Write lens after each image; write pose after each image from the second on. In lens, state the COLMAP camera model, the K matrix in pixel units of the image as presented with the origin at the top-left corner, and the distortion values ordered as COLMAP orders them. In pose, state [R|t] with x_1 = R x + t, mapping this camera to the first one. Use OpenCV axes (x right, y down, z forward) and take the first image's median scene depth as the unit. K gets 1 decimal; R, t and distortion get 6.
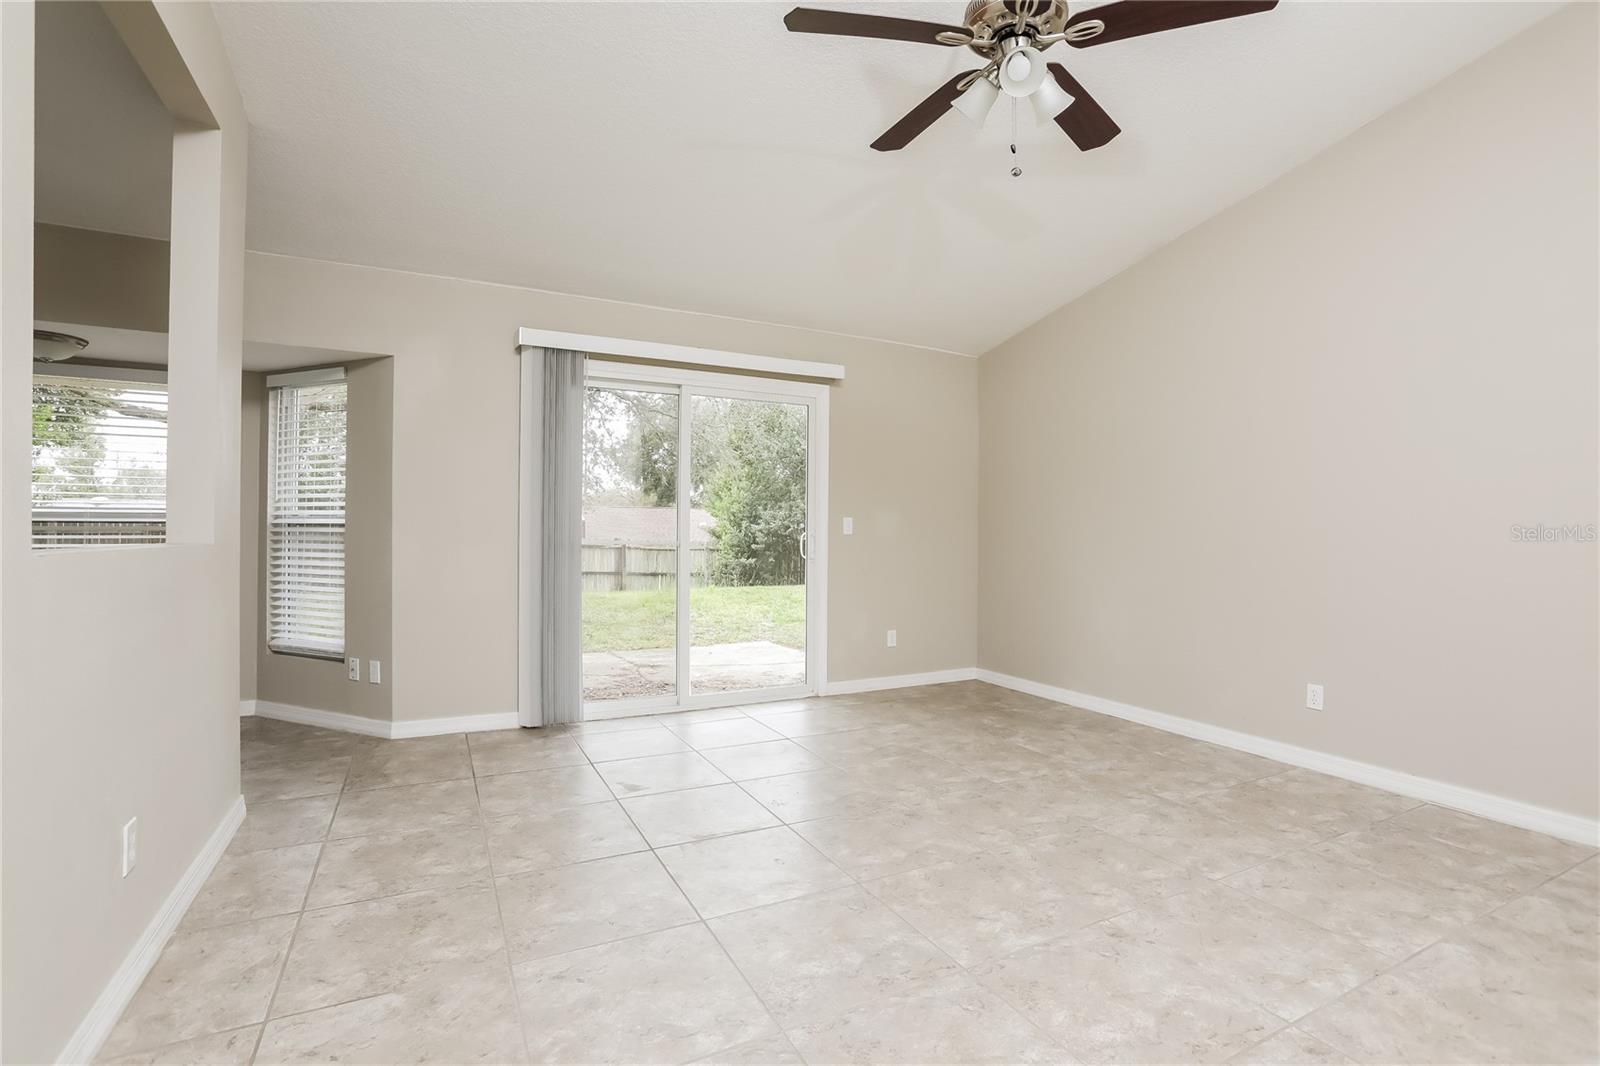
lens RADIAL K [[727.7, 0, 787.2], [0, 727.7, 533.7], [0, 0, 1]] dist [-0.031964, 0.003041]
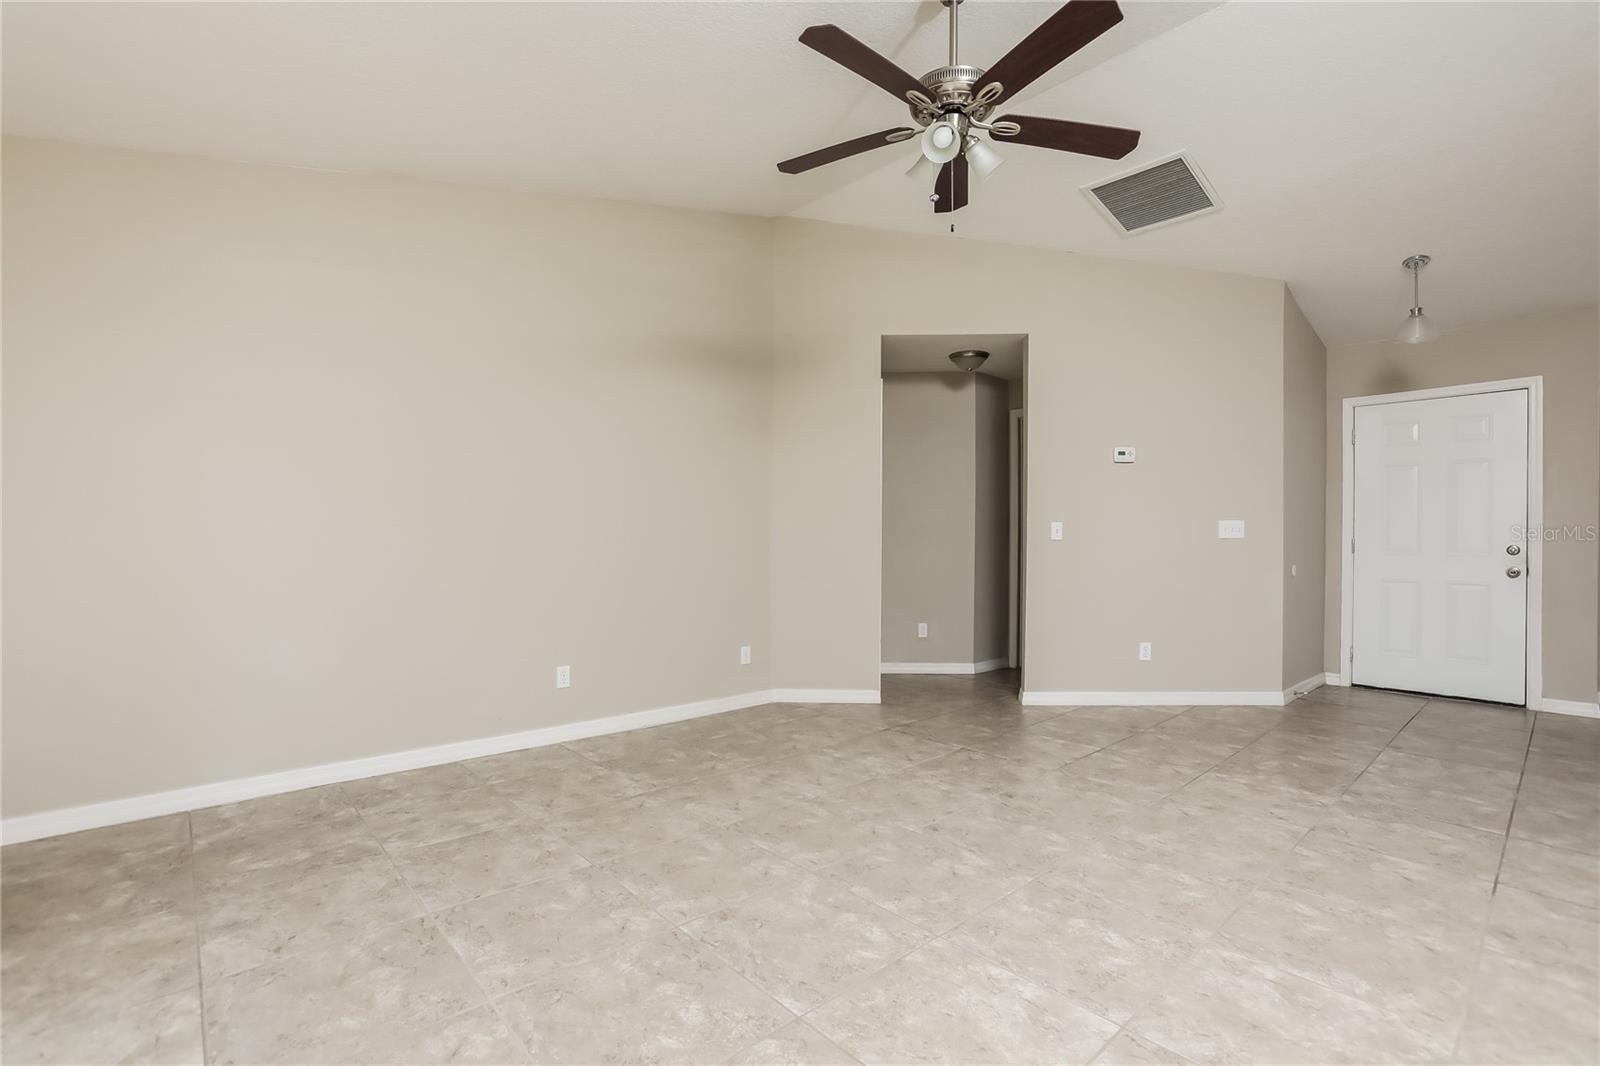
lens RADIAL K [[727.7, 0, 792.0], [0, 727.7, 535.5], [0, 0, 1]] dist [-0.031964, 0.003041]
pose [[-0.251841, -0.007972, 0.967736, -0.522386], [-0.004344, 0.999965, 0.007107, -0.010748], [-0.967759, -0.002415, -0.251867, 1.030371]]
